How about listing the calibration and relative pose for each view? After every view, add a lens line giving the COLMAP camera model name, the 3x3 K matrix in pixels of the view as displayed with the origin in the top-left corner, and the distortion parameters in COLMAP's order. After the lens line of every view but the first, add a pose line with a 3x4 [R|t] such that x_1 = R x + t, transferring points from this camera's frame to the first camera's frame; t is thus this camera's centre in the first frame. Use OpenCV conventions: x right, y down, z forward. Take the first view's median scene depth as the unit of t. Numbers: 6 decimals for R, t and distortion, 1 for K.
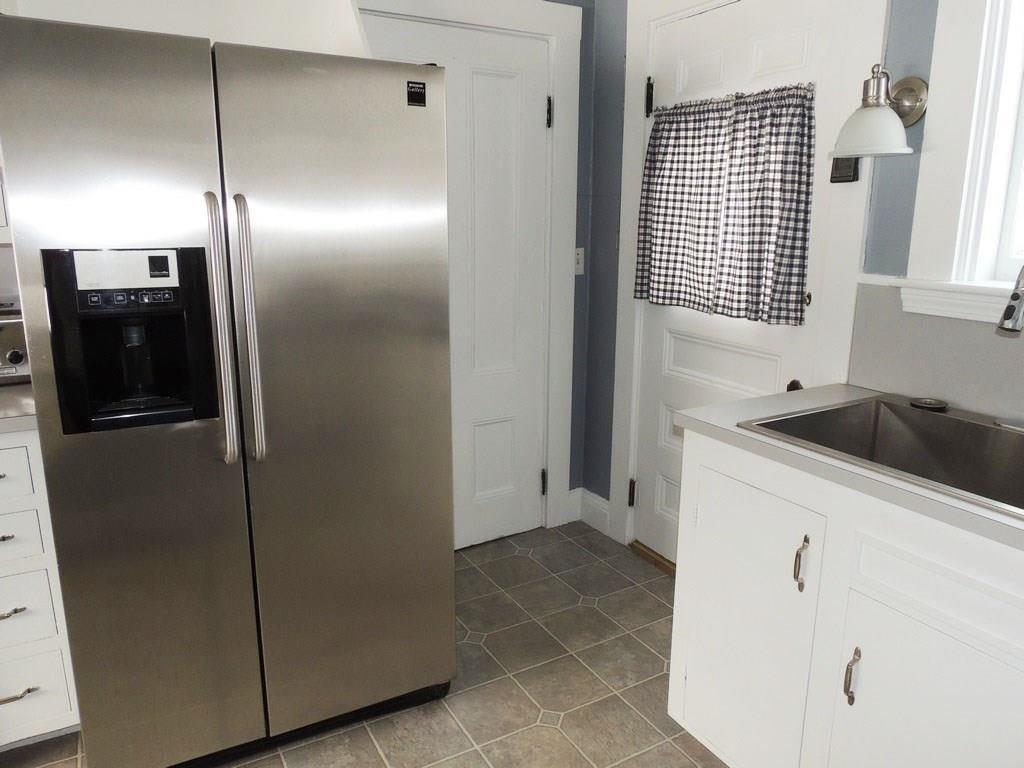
lens RADIAL K [[727.3, 0, 512.0], [0, 727.3, 384.0], [0, 0, 1]] dist [-0.022702, 0.003971]
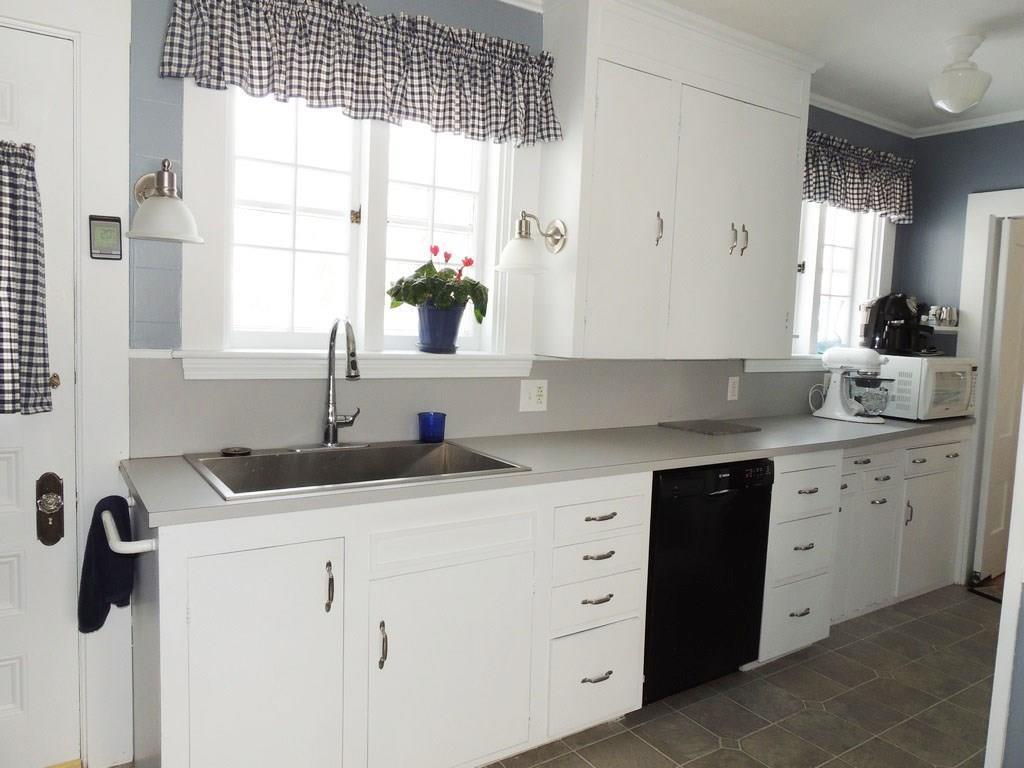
lens RADIAL K [[727.3, 0, 512.0], [0, 727.3, 384.0], [0, 0, 1]] dist [-0.022702, 0.003971]
pose [[-0.060648, -0.091706, 0.993938, -0.602855], [0.189639, 0.976575, 0.101676, -0.110673], [-0.979979, 0.194655, -0.041837, 0.547316]]
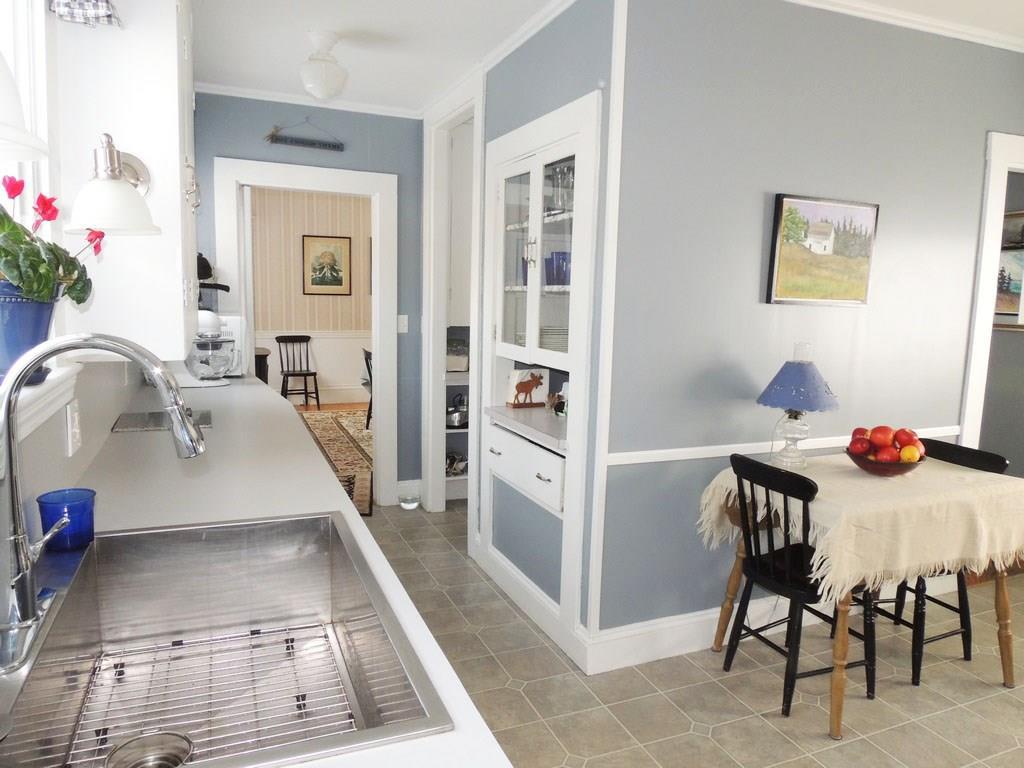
lens RADIAL K [[727.3, 0, 512.0], [0, 727.3, 384.0], [0, 0, 1]] dist [-0.022702, 0.003971]
pose [[-0.990711, -0.045600, 0.128113, 0.214577], [0.002554, 0.935696, 0.352798, -0.310638], [-0.135962, 0.349848, -0.926888, 1.224936]]
